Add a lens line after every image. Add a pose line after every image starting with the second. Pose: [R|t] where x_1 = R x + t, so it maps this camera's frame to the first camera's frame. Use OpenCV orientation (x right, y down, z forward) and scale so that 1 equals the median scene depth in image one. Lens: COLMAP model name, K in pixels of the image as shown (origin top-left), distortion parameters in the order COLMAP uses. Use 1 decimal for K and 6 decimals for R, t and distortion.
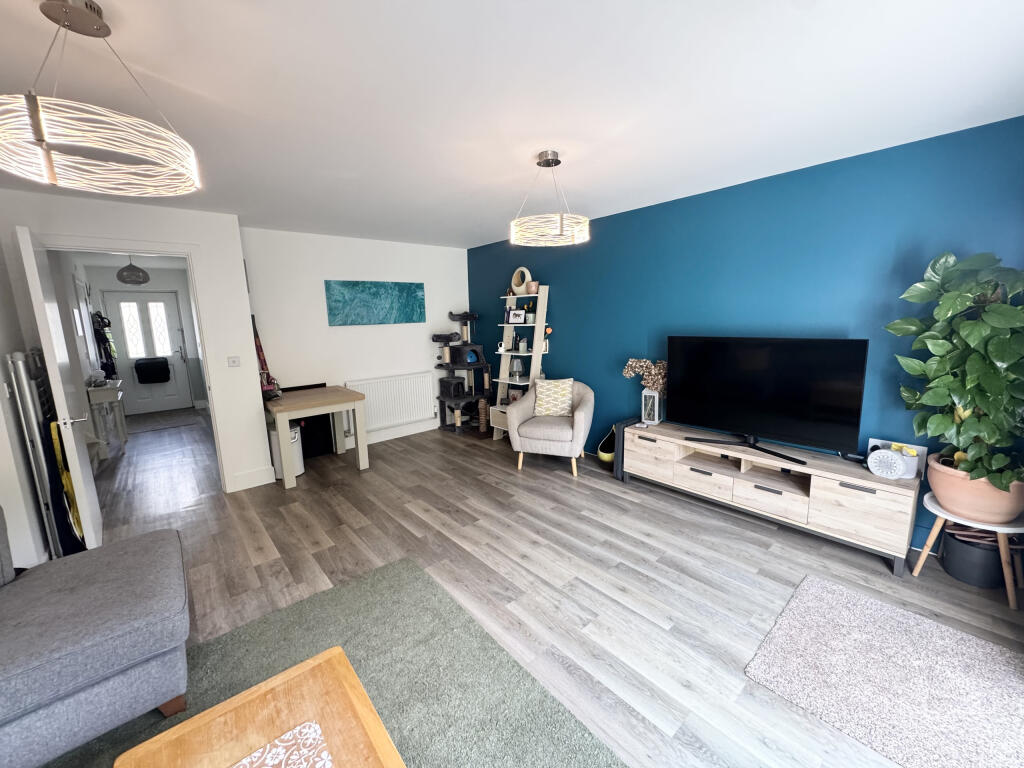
lens RADIAL K [[409.1, 0, 512.7], [0, 409.1, 382.3], [0, 0, 1]] dist [-0.002226, 0.000367]
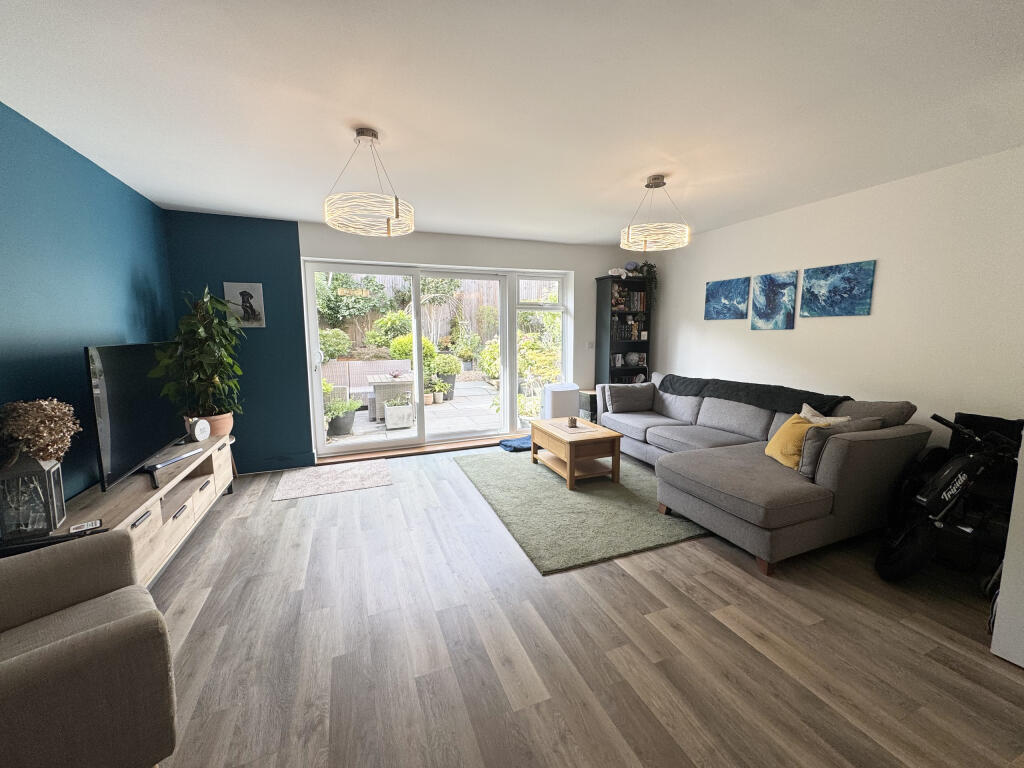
lens RADIAL K [[409.1, 0, 511.6], [0, 409.1, 381.6], [0, 0, 1]] dist [-0.002226, 0.000367]
pose [[-0.943303, -0.006592, 0.331866, -0.421575], [0.086721, 0.960183, 0.265571, -0.185613], [-0.320403, 0.279294, -0.905172, 1.497055]]
